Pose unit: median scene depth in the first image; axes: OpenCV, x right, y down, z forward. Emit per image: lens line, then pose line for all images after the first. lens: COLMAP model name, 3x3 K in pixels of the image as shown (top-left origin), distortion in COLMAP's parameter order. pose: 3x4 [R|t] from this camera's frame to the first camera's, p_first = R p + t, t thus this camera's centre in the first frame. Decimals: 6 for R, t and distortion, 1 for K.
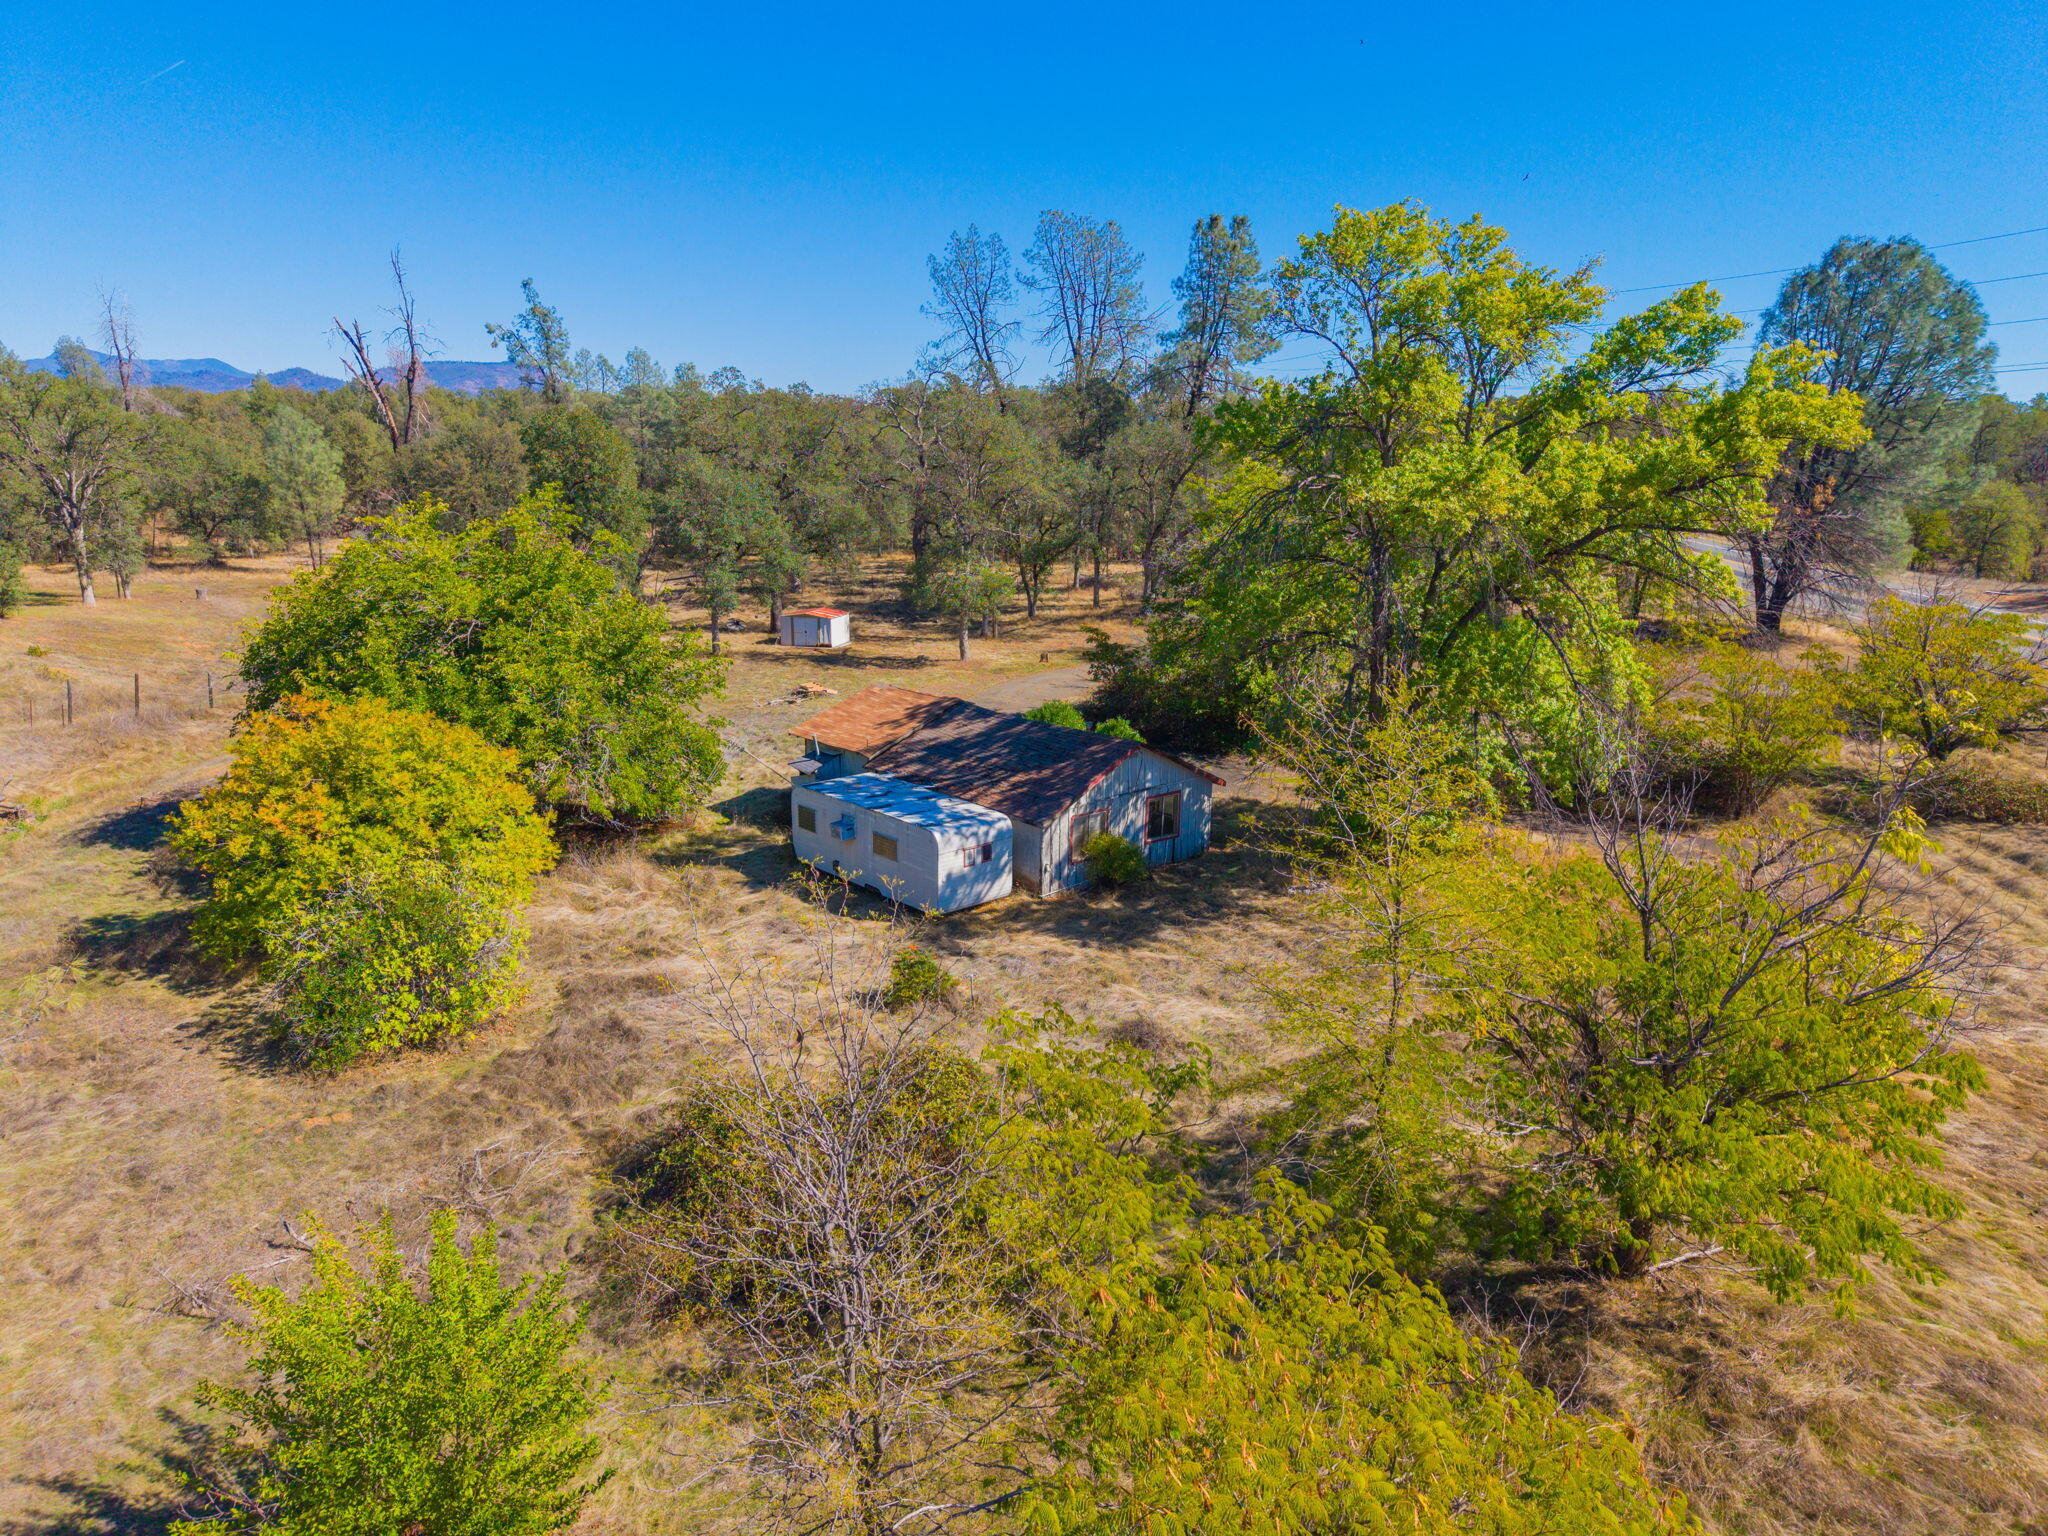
lens RADIAL K [[1360.3, 0, 1036.4], [0, 1360.3, 770.7], [0, 0, 1]] dist [0.009474, -0.008697]
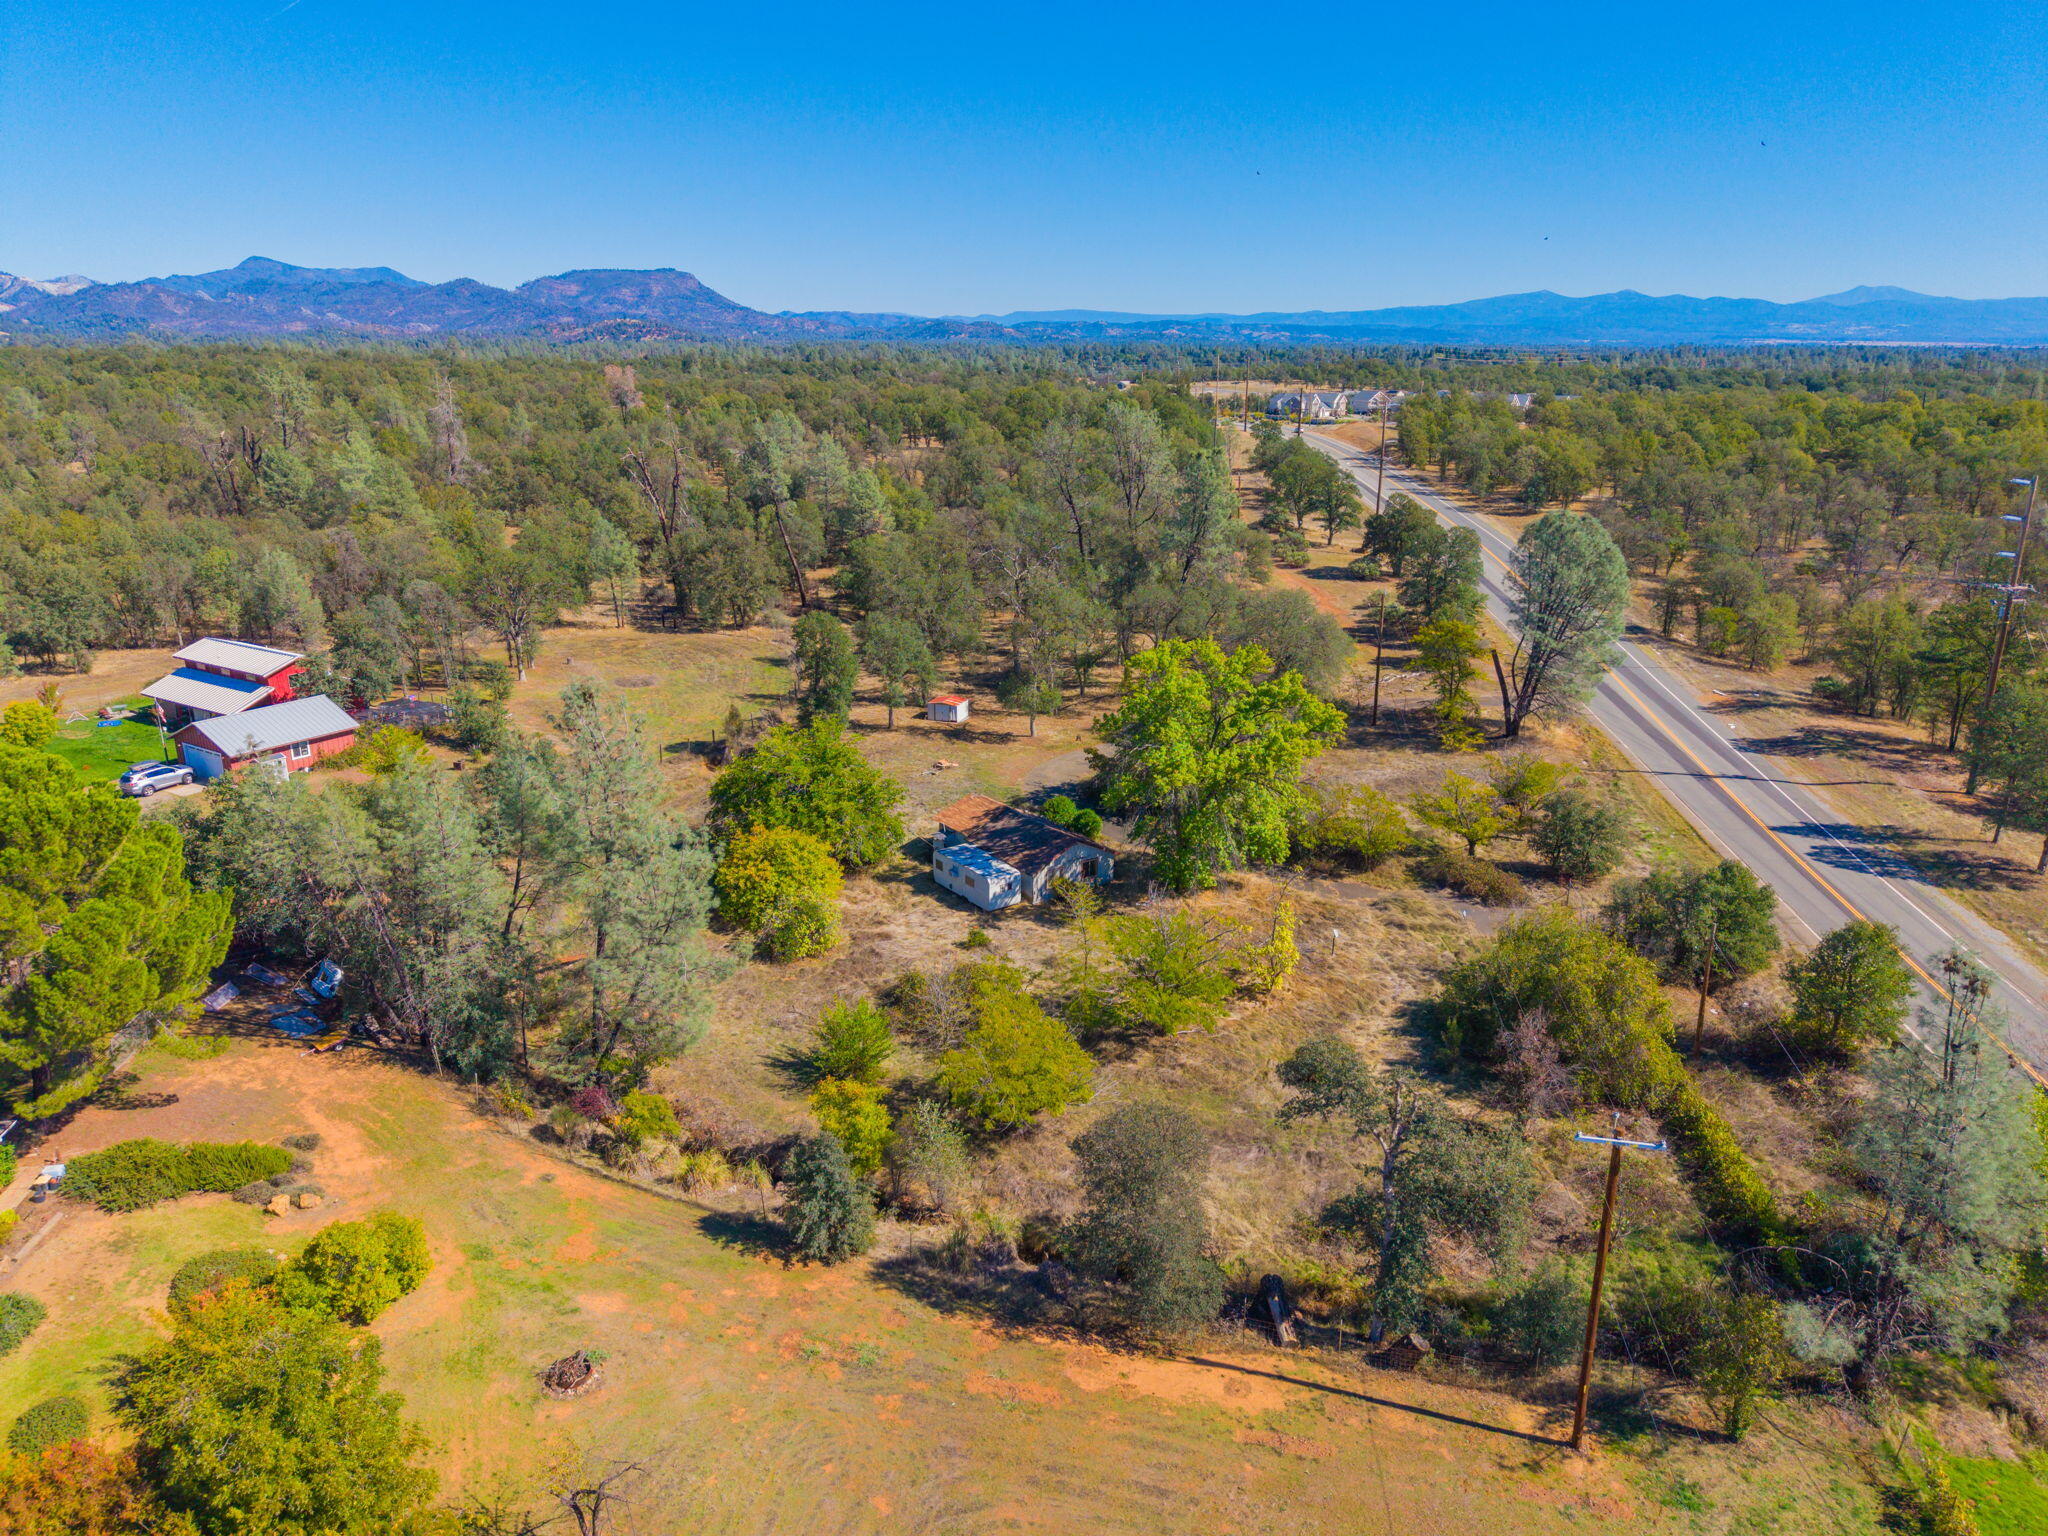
lens RADIAL K [[1360.3, 0, 1016.6], [0, 1360.3, 763.8], [0, 0, 1]] dist [0.009474, -0.008697]
pose [[0.993228, 0.022923, -0.113895, 0.249522], [-0.015692, 0.997827, 0.063989, -0.316496], [0.115114, -0.061769, 0.991430, -1.430857]]
